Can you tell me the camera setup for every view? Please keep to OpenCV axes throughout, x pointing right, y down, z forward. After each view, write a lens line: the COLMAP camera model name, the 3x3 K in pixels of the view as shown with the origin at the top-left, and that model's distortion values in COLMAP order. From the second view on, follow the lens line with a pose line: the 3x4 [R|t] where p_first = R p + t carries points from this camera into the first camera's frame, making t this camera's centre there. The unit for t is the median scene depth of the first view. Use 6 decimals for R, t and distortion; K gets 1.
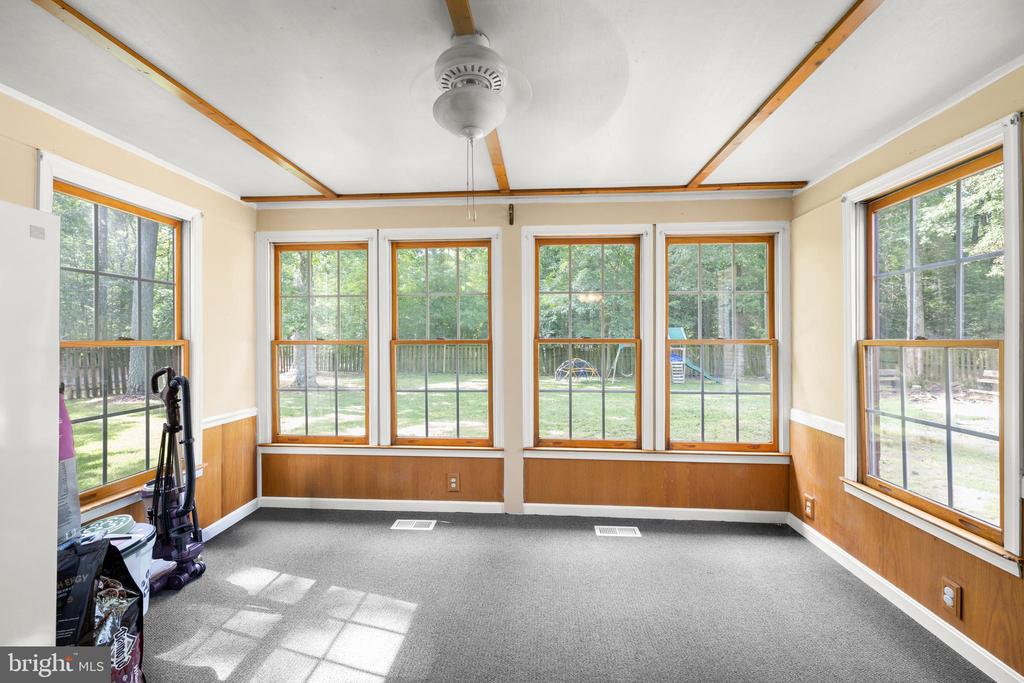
lens RADIAL K [[433.4, 0, 518.3], [0, 433.4, 336.1], [0, 0, 1]] dist [0.003516, -0.000580]
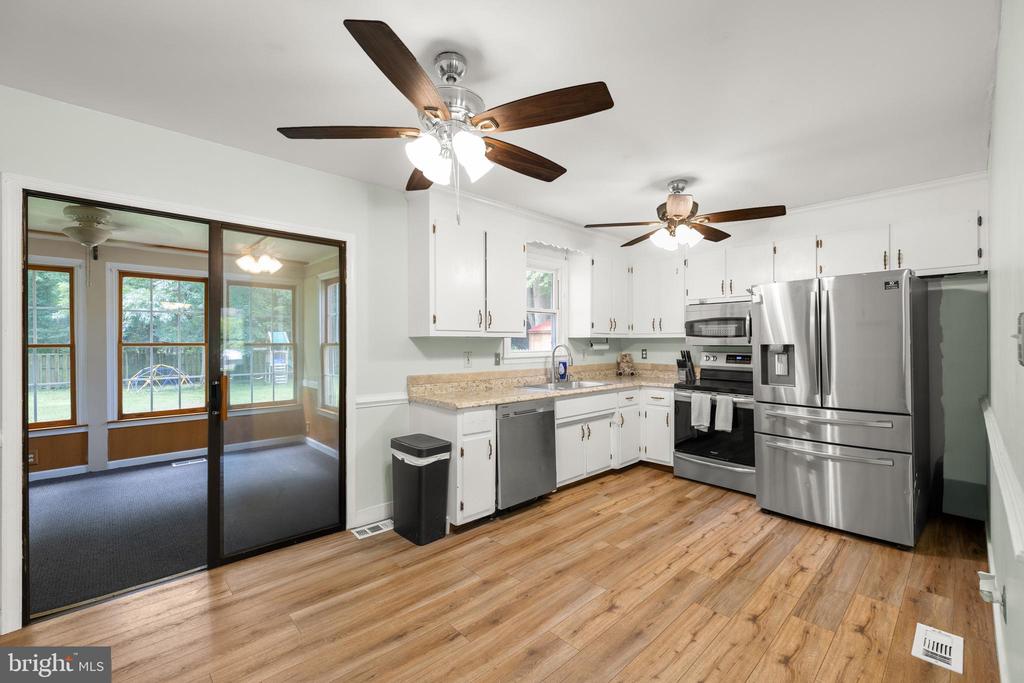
lens RADIAL K [[433.4, 0, 512.3], [0, 433.4, 339.6], [0, 0, 1]] dist [0.003516, -0.000580]
pose [[0.687677, 0.000915, 0.726016, -0.106848], [-0.001625, 0.999999, 0.000279, -0.007852], [-0.726015, -0.001372, 0.687678, -0.888484]]
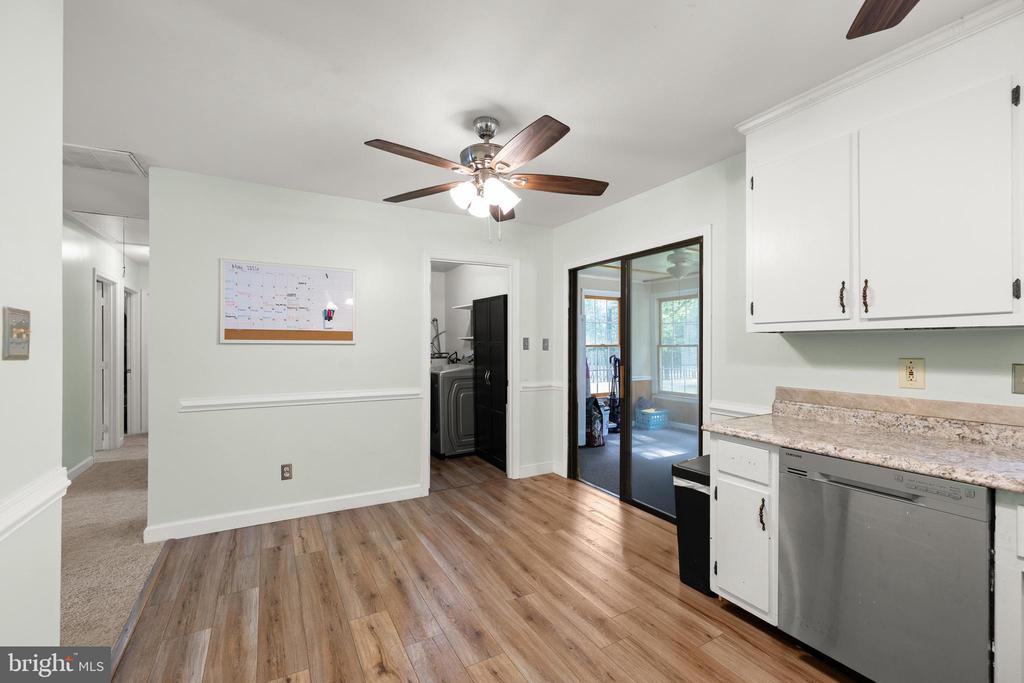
lens RADIAL K [[433.4, 0, 505.4], [0, 433.4, 342.4], [0, 0, 1]] dist [0.003516, -0.000580]
pose [[0.531150, -0.008786, -0.847232, 0.886293], [0.008264, 0.999952, -0.005189, 0.002352], [0.847237, -0.004246, 0.531197, -0.800184]]
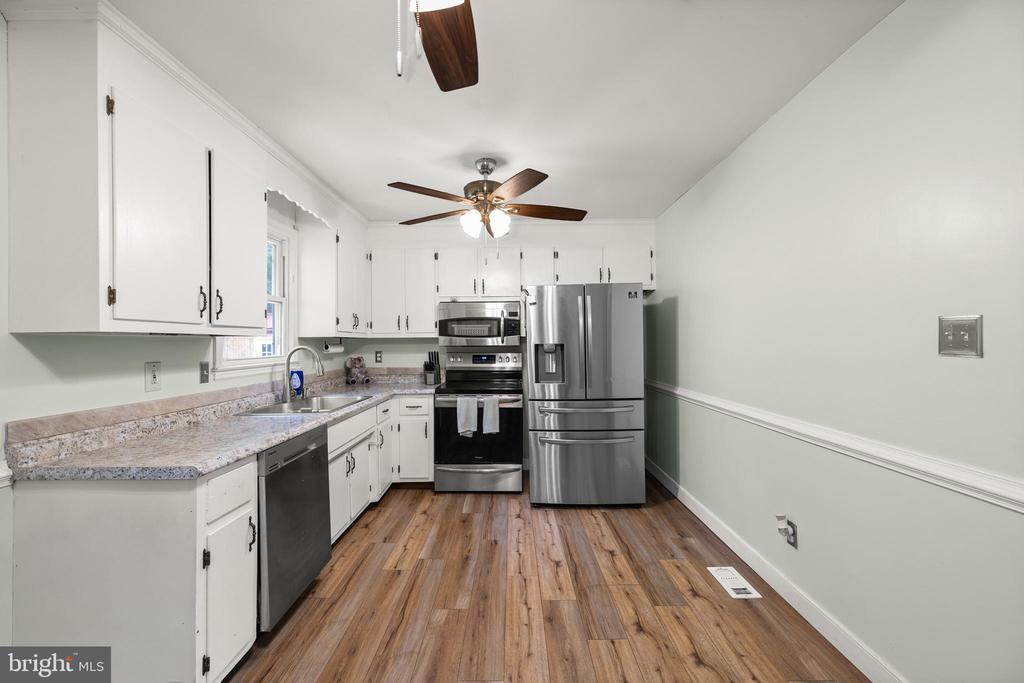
lens RADIAL K [[433.4, 0, 513.4], [0, 433.4, 338.0], [0, 0, 1]] dist [0.003516, -0.000580]
pose [[-0.054610, 0.007379, 0.998480, -0.003051], [0.001428, 0.999972, -0.007312, -0.003865], [-0.998507, 0.001026, -0.054619, -0.484746]]
